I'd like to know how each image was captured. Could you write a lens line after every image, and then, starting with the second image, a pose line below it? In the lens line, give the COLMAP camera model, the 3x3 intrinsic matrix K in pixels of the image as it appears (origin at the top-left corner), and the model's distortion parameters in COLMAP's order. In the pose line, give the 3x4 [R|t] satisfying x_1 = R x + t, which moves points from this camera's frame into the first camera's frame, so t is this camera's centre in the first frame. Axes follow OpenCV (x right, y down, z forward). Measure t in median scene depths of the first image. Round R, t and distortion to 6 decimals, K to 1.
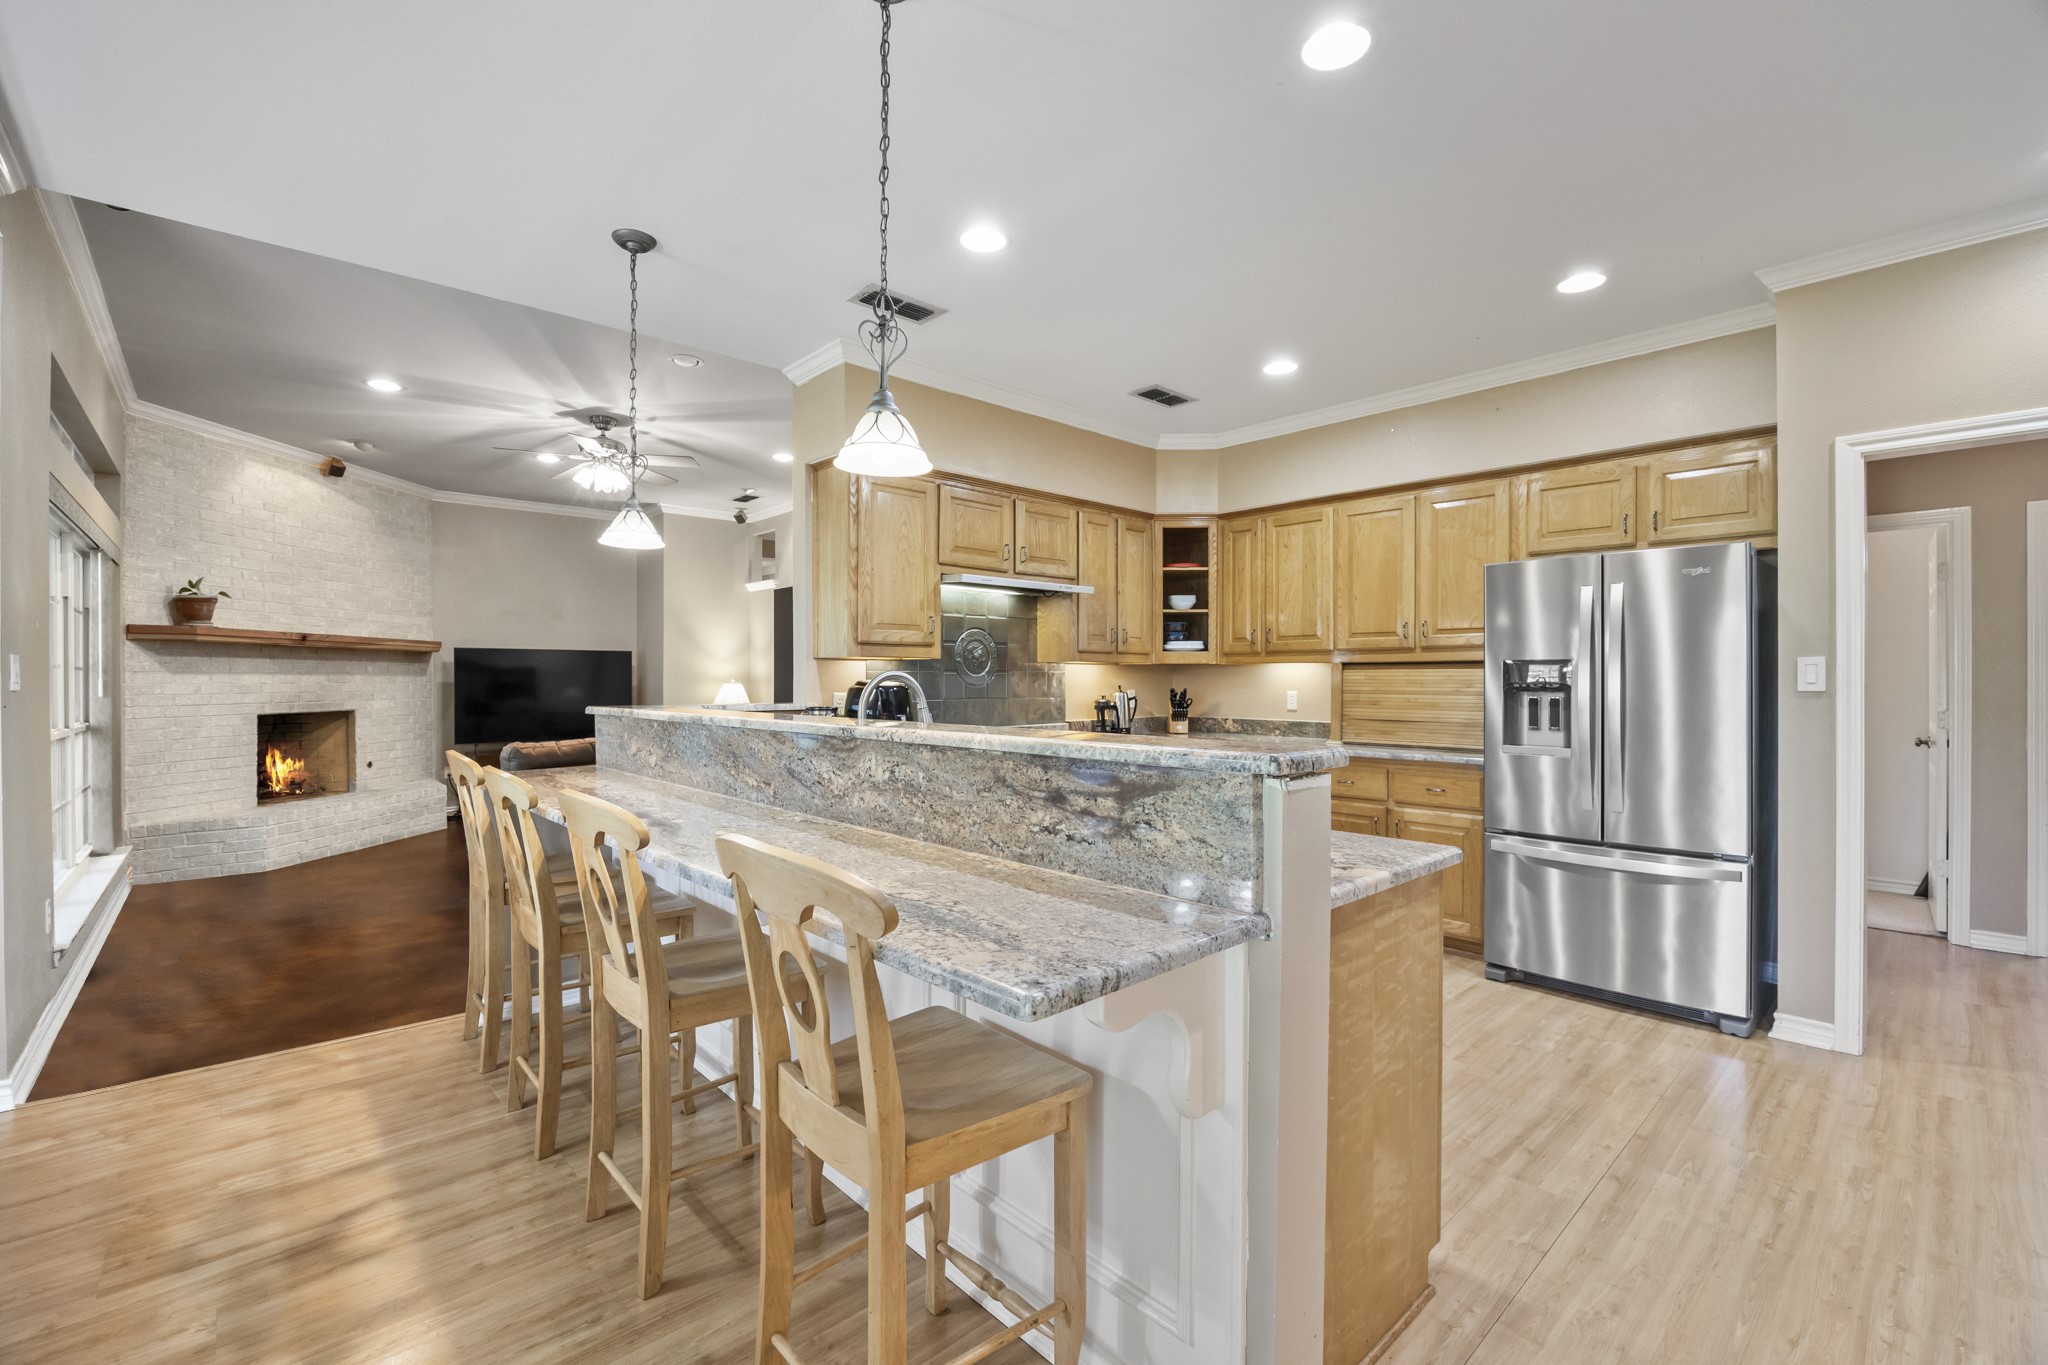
lens RADIAL K [[879.5, 0, 1024.0], [0, 879.5, 682.5], [0, 0, 1]] dist [-0.018230, -0.000058]
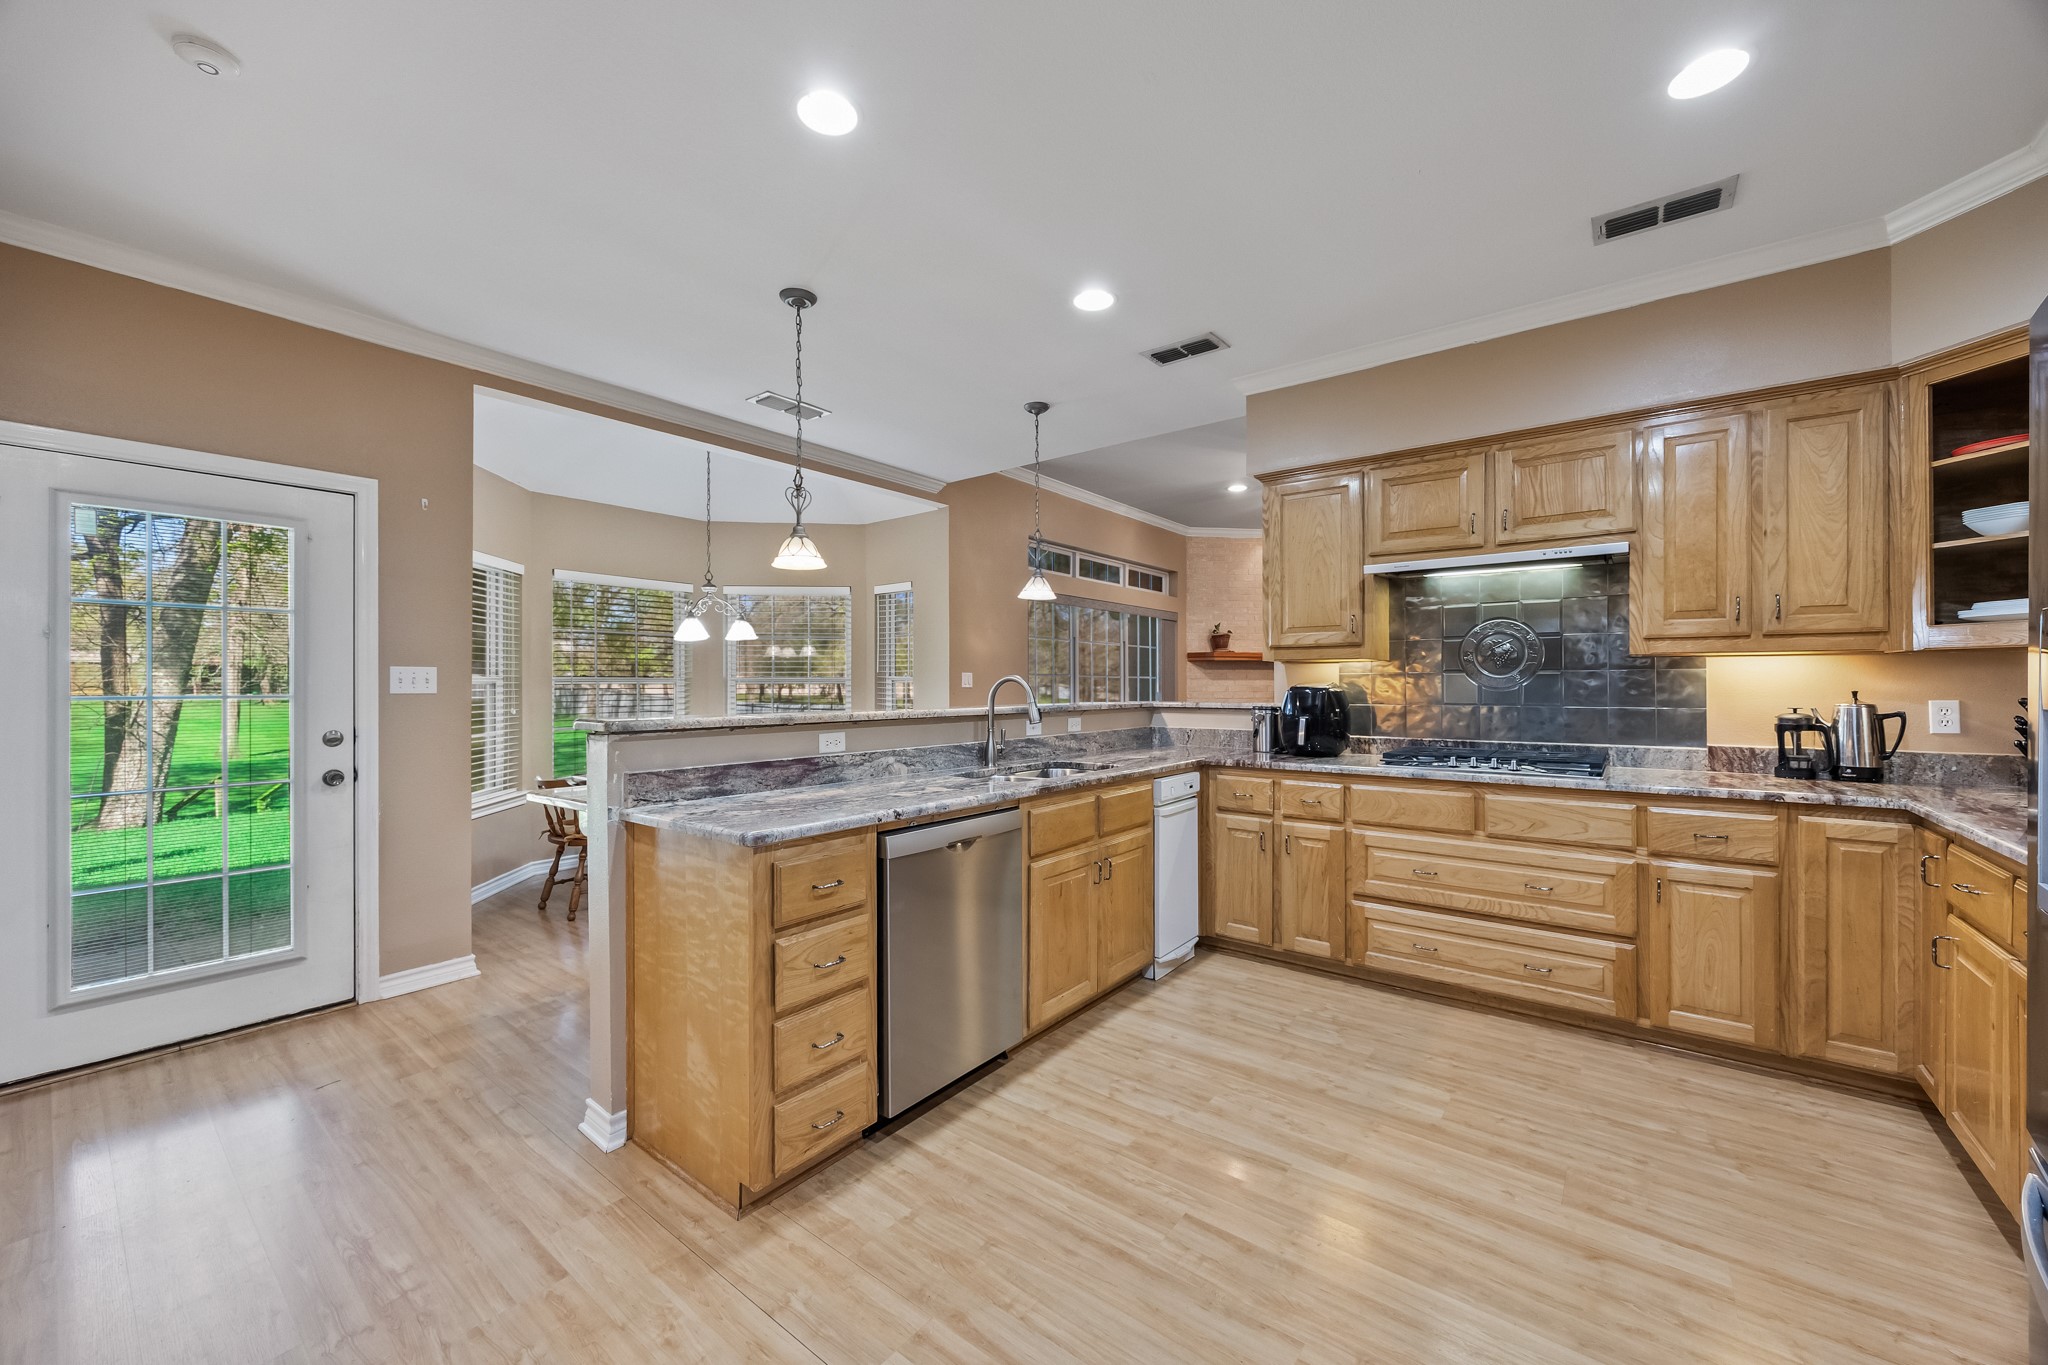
lens RADIAL K [[777.2, 0, 1028.6], [0, 777.2, 684.0], [0, 0, 1]] dist [-0.001100, -0.000046]
pose [[0.166942, -0.000985, -0.985966, 0.501179], [-0.002424, 0.999996, -0.001410, 0.000979], [0.985964, 0.002625, 0.166939, 0.392340]]
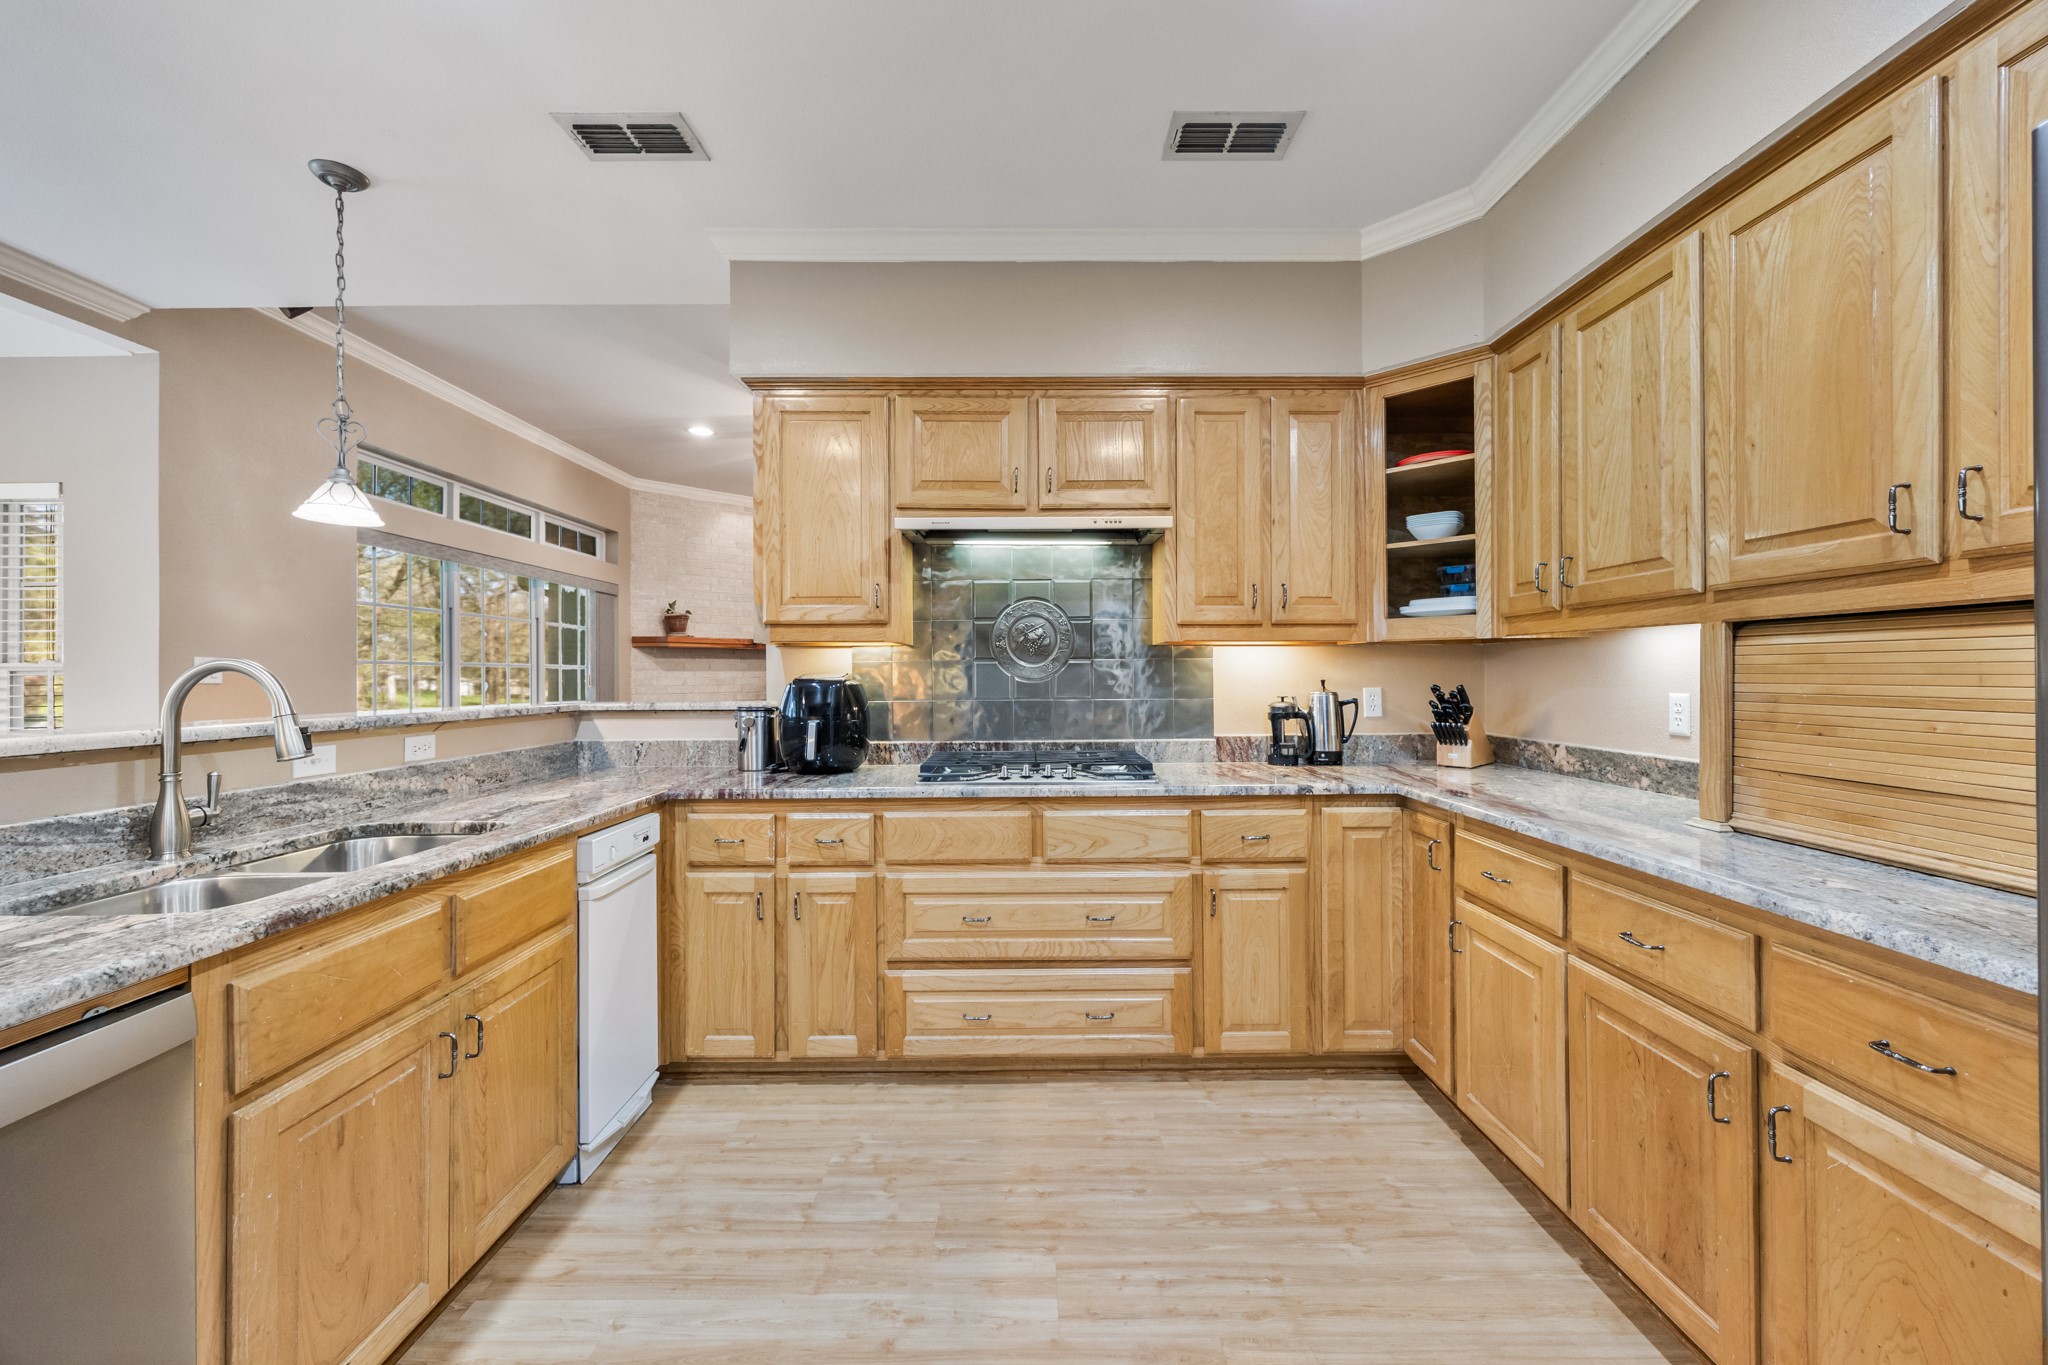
lens RADIAL K [[792.5, 0, 1025.5], [0, 792.5, 671.0], [0, 0, 1]] dist [-0.000545, -0.000115]
pose [[0.740519, -0.006794, -0.672001, 0.316305], [0.002564, 0.999970, -0.007284, 0.000928], [0.672030, 0.003671, 0.740515, 0.458709]]
